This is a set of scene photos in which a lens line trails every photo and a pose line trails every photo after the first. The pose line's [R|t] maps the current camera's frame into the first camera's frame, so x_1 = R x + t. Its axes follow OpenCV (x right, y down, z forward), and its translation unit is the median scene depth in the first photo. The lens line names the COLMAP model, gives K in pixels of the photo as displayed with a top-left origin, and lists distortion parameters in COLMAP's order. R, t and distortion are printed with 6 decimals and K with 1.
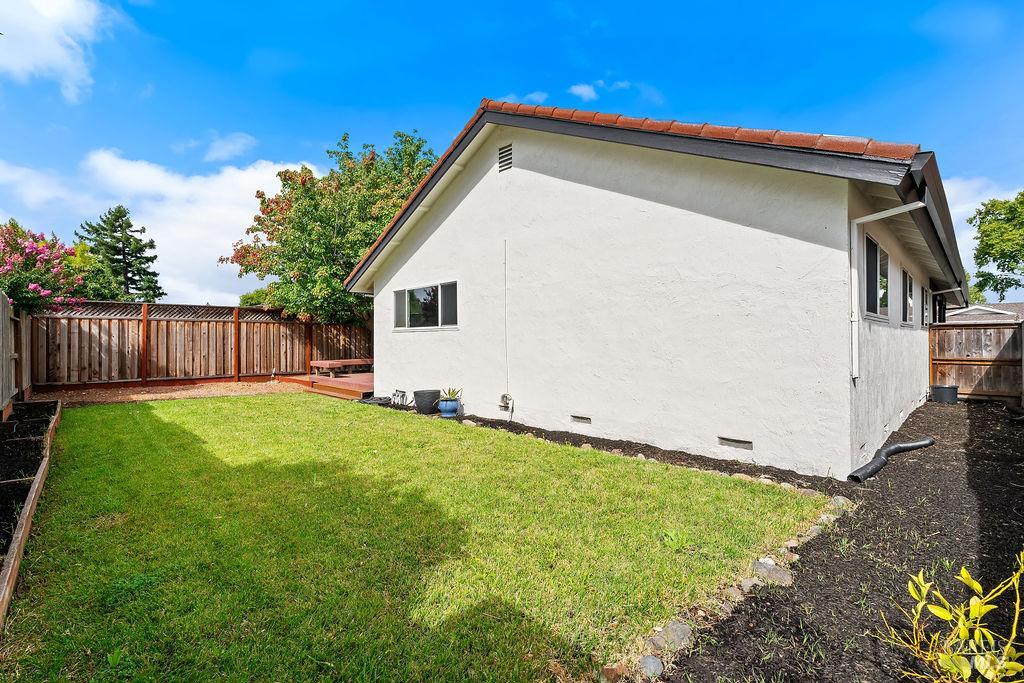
lens RADIAL K [[459.9, 0, 510.6], [0, 459.9, 339.8], [0, 0, 1]] dist [-0.002021, -0.000058]
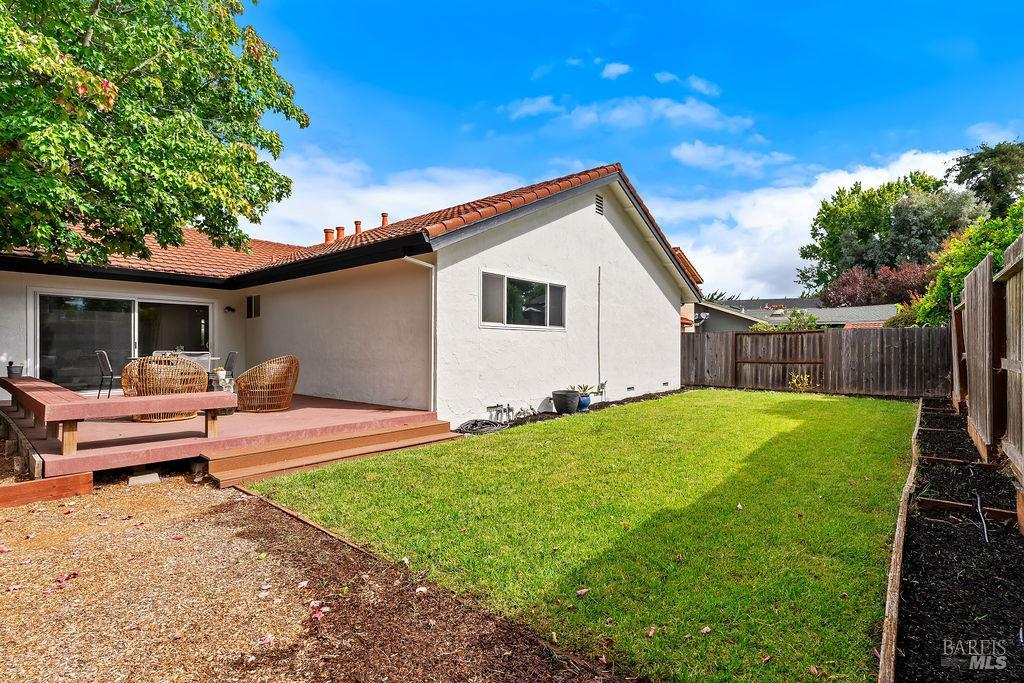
lens RADIAL K [[477.3, 0, 511.1], [0, 477.3, 340.1], [0, 0, 1]] dist [-0.002918, 0.000504]
pose [[-0.098948, 0.010219, 0.995040, -1.155737], [-0.007477, 0.999911, -0.011013, 0.010615], [-0.995065, -0.008529, -0.098863, 1.182617]]
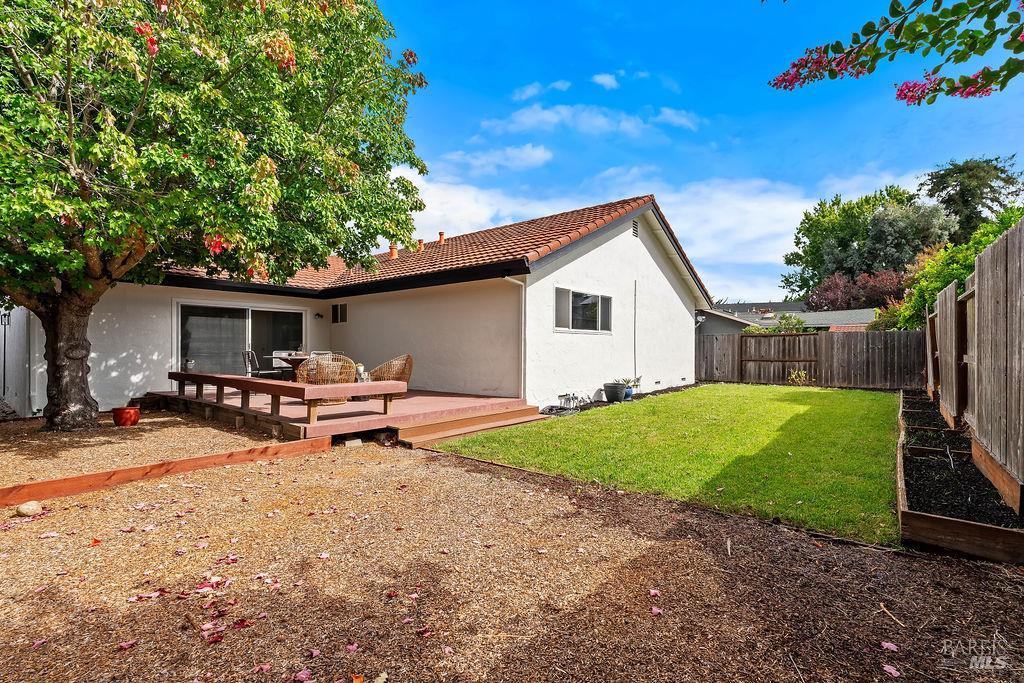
lens RADIAL K [[459.9, 0, 510.6], [0, 459.9, 339.8], [0, 0, 1]] dist [-0.002021, -0.000058]
pose [[-0.112958, 0.012844, 0.993517, -1.312110], [-0.006730, 0.999884, -0.013692, 0.011697], [-0.993577, -0.008233, -0.112859, 1.368089]]
